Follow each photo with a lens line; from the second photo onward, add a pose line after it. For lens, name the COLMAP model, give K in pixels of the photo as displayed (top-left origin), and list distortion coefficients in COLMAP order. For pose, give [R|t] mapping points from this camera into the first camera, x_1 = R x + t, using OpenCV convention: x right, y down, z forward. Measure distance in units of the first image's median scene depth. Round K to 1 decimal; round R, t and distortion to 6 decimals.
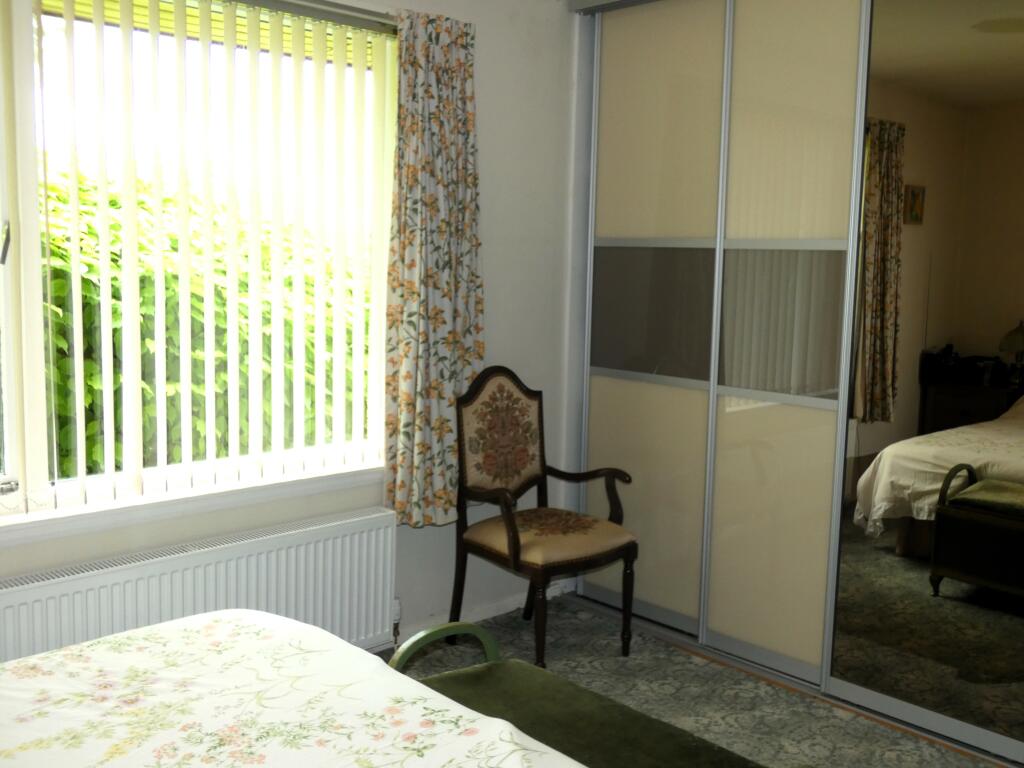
lens RADIAL K [[998.1, 0, 512.5], [0, 998.1, 381.5], [0, 0, 1]] dist [0.011620, 0.000000]
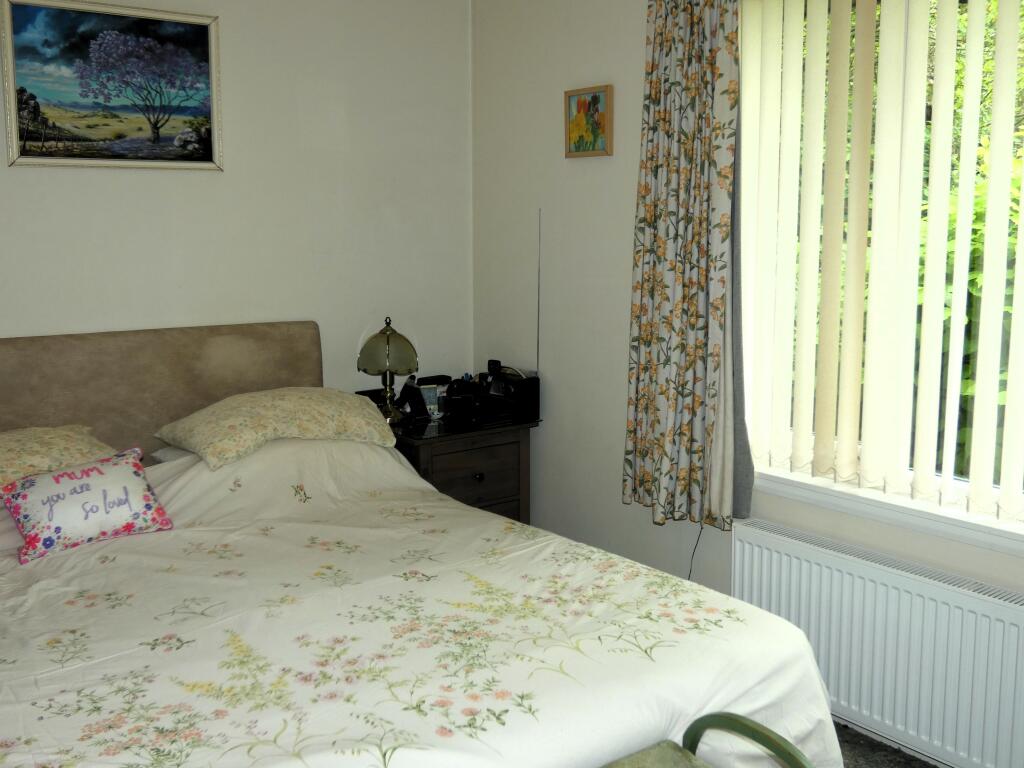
lens RADIAL K [[998.1, 0, 513.2], [0, 998.1, 381.8], [0, 0, 1]] dist [0.011620, 0.000000]
pose [[-0.106861, 0.129513, -0.985803, 0.792354], [-0.123040, 0.982137, 0.142368, -0.109057], [0.986632, 0.136507, -0.089017, 1.046437]]
